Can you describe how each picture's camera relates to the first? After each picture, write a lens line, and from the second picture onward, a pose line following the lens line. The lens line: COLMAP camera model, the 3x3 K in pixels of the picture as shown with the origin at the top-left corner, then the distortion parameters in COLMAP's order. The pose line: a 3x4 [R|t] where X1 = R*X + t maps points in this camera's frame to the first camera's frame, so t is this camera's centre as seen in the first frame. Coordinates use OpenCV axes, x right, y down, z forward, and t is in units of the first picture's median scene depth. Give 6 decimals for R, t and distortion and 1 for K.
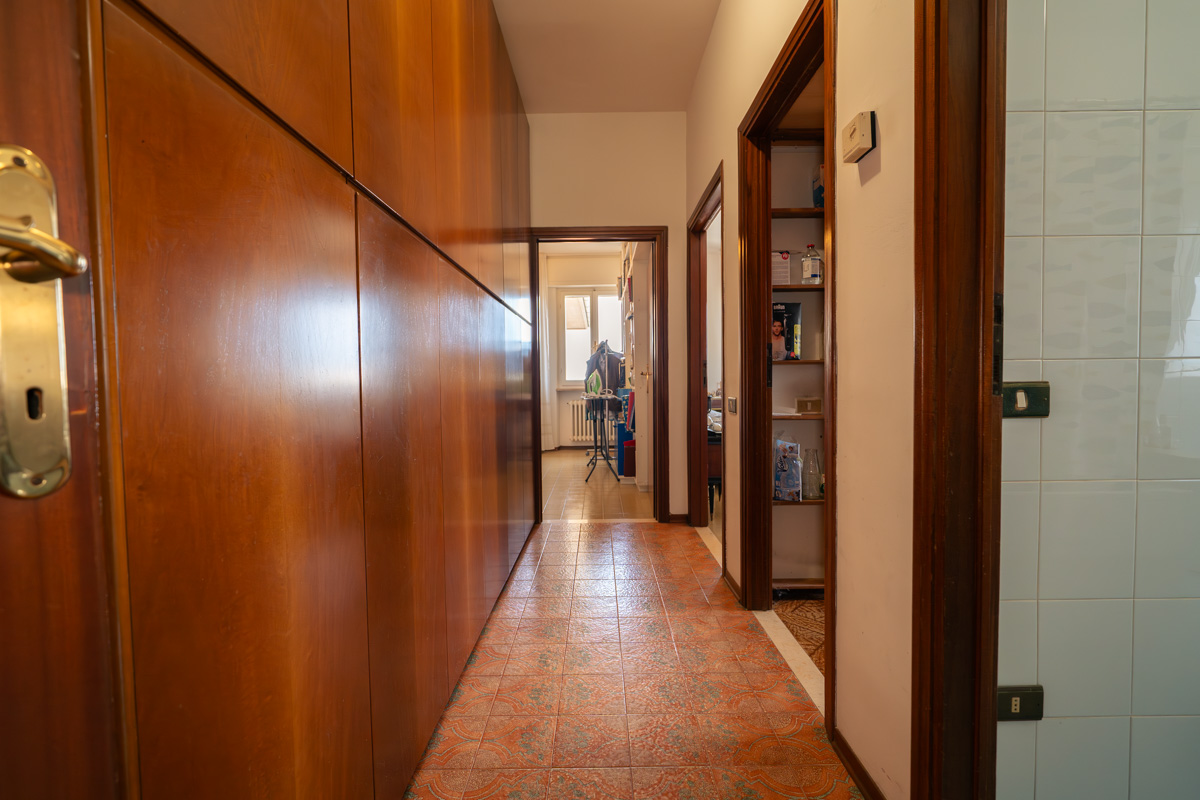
lens RADIAL K [[478.6, 0, 600.6], [0, 478.6, 398.2], [0, 0, 1]] dist [-0.000196, -0.000001]
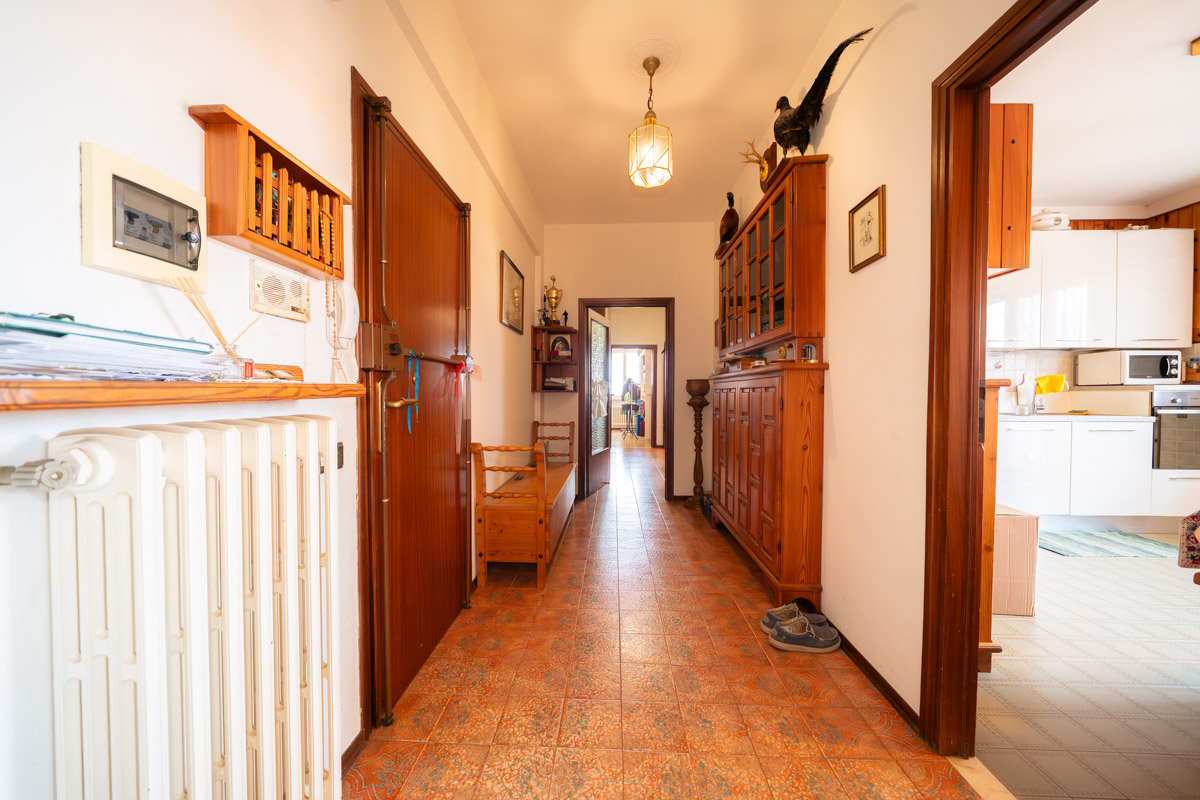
lens RADIAL K [[412.0, 0, 598.4], [0, 412.0, 400.7], [0, 0, 1]] dist [-0.004540, 0.000242]
pose [[0.999228, 0.011300, -0.037624, -0.073366], [-0.011573, 0.999908, -0.007037, -0.000722], [0.037541, 0.007467, 0.999267, -0.946610]]
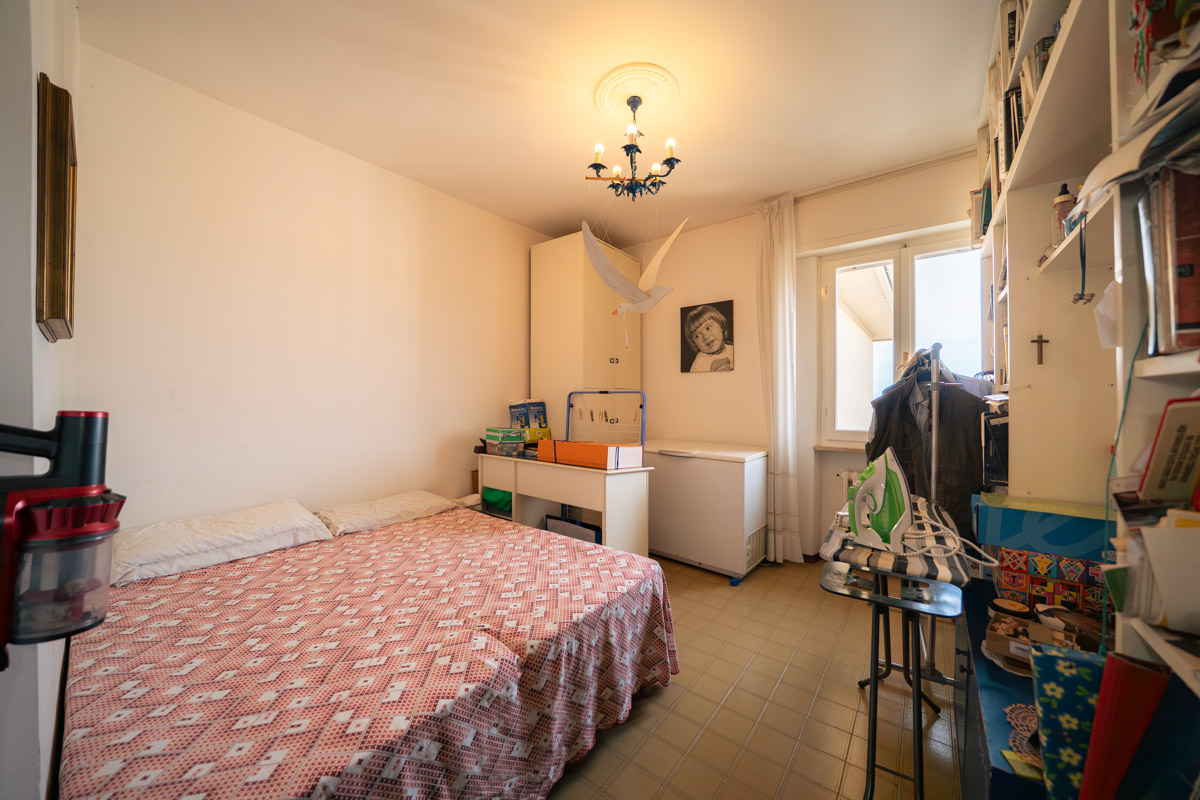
lens RADIAL K [[412.0, 0, 601.9], [0, 412.0, 400.3], [0, 0, 1]] dist [-0.004540, 0.000242]
pose [[0.783160, 0.013092, -0.621682, 0.007773], [-0.023053, 0.999702, -0.007988, -0.067467], [0.621392, 0.020588, 0.783229, 0.548288]]
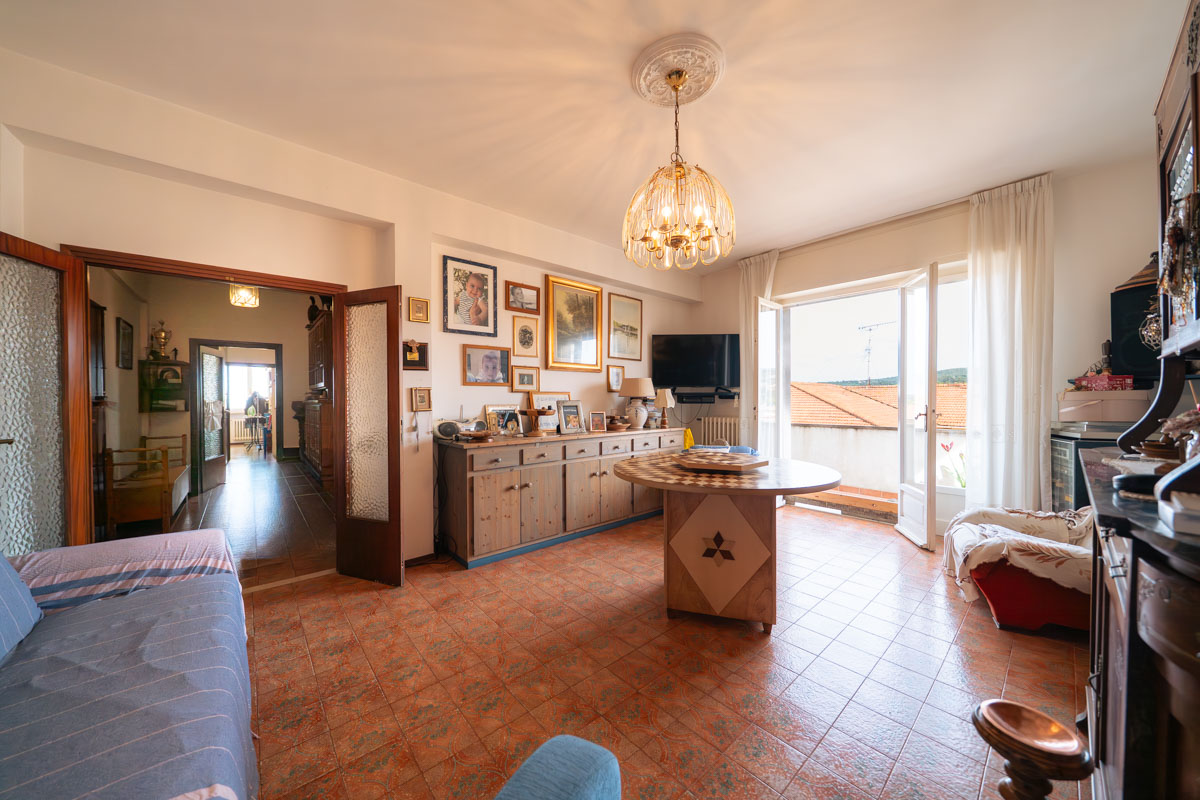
lens RADIAL K [[412.0, 0, 600.0], [0, 412.0, 401.6], [0, 0, 1]] dist [-0.004540, 0.000242]
pose [[0.752541, -0.000006, 0.658545, -0.049243], [0.018032, 0.999625, -0.020596, -0.006871], [-0.658298, 0.027374, 0.752259, -1.535233]]
